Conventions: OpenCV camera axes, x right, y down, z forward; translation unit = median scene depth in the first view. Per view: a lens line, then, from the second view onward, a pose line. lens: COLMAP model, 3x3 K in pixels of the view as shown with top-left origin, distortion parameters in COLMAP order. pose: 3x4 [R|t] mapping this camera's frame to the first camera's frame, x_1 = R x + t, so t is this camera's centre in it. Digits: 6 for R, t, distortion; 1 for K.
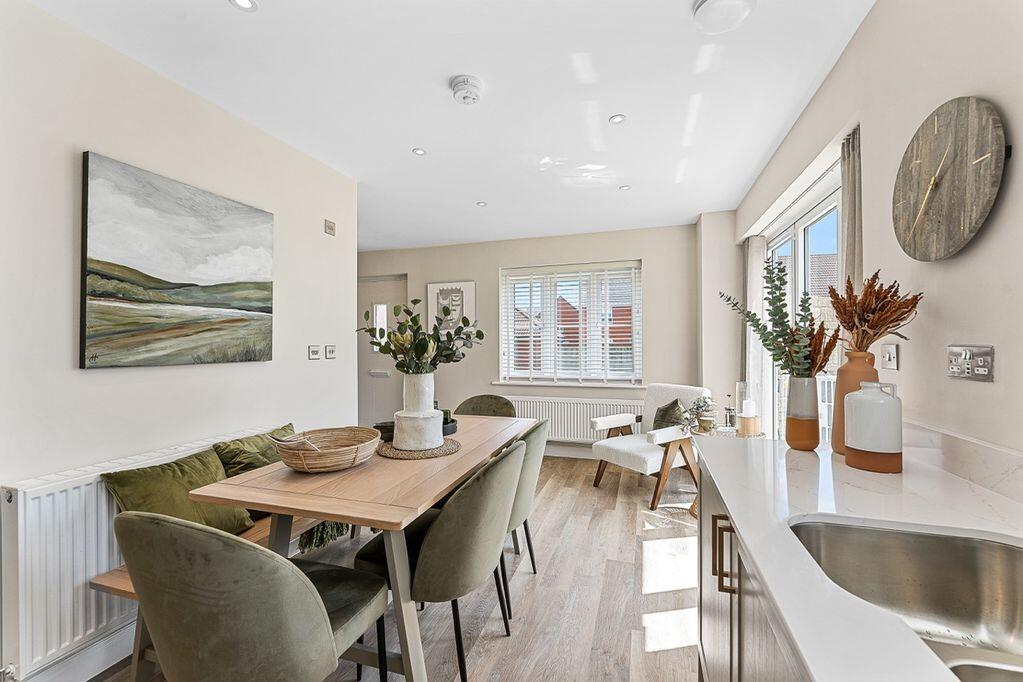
lens RADIAL K [[415.3, 0, 519.9], [0, 415.3, 340.6], [0, 0, 1]] dist [-0.008321, 0.000005]
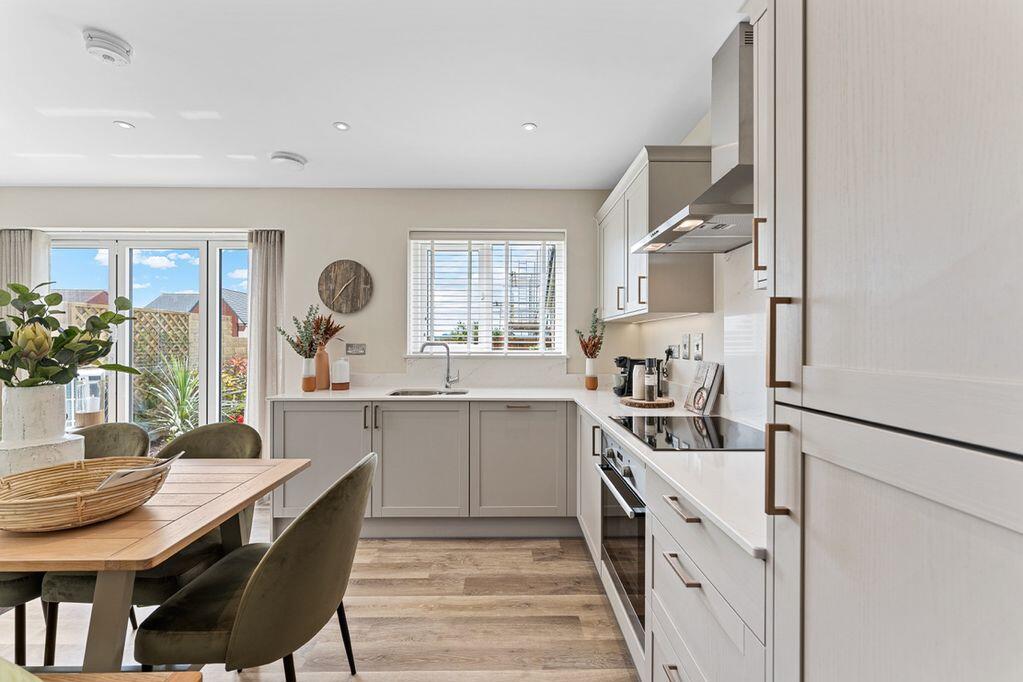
lens RADIAL K [[408.7, 0, 507.6], [0, 408.7, 345.8], [0, 0, 1]] dist [0.001014, 0.000146]
pose [[-0.298717, 0.003644, 0.954335, -1.130316], [-0.004639, 0.999975, -0.005270, 0.020860], [-0.954330, -0.006001, -0.298693, 0.438271]]
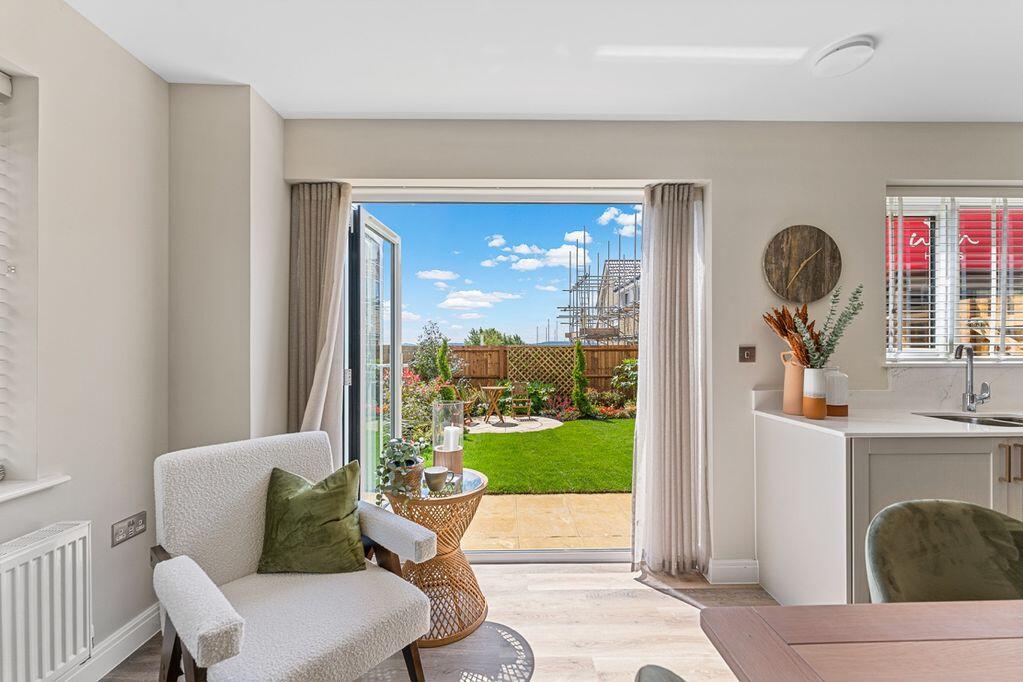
lens RADIAL K [[422.5, 0, 510.0], [0, 422.5, 350.4], [0, 0, 1]] dist [0.001293, 0.000148]
pose [[-0.302492, 0.003013, 0.953147, -0.261677], [0.000008, 0.999995, -0.003158, 0.018336], [-0.953152, -0.000948, -0.302491, 1.652338]]
